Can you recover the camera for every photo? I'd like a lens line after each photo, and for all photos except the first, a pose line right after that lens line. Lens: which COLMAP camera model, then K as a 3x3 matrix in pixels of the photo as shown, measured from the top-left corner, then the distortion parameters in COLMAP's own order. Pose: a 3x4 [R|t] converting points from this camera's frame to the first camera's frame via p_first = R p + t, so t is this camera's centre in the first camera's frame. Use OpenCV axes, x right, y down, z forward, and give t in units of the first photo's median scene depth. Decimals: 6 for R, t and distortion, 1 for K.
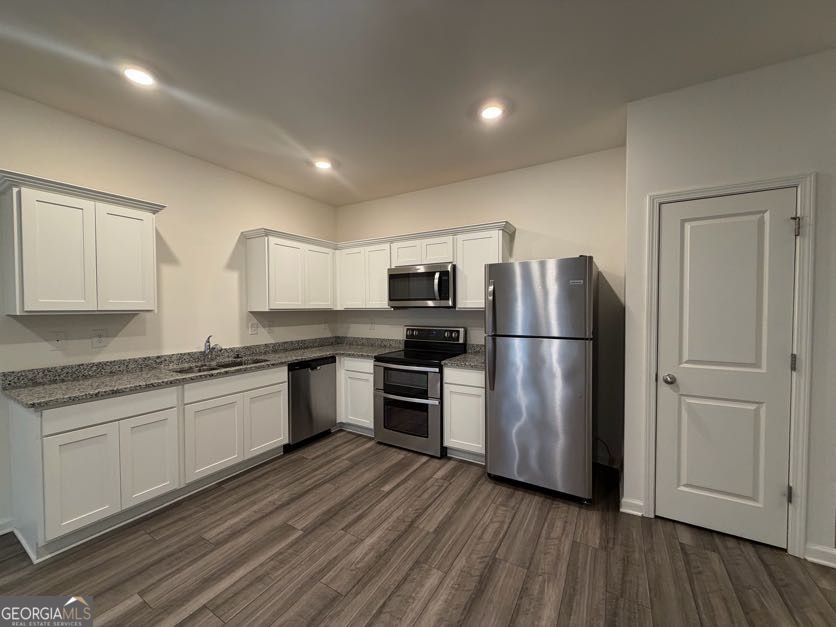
lens RADIAL K [[333.0, 0, 415.4], [0, 333.0, 313.4], [0, 0, 1]] dist [-0.000541, 0.000107]
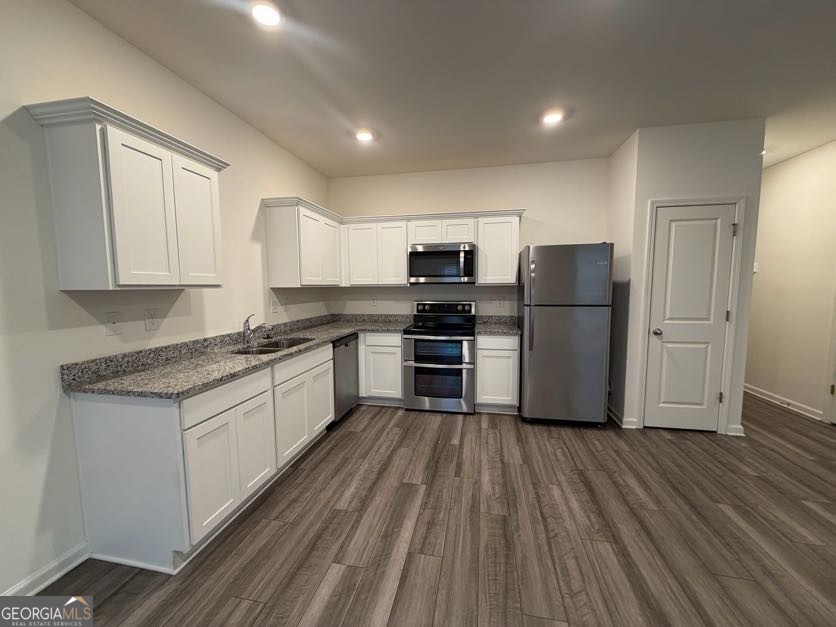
lens RADIAL K [[333.0, 0, 415.4], [0, 333.0, 313.4], [0, 0, 1]] dist [-0.000541, 0.000107]
pose [[0.941413, -0.030874, 0.335841, -0.566270], [0.009989, 0.997917, 0.063739, 0.012939], [-0.337109, -0.056650, 0.939760, 0.002933]]
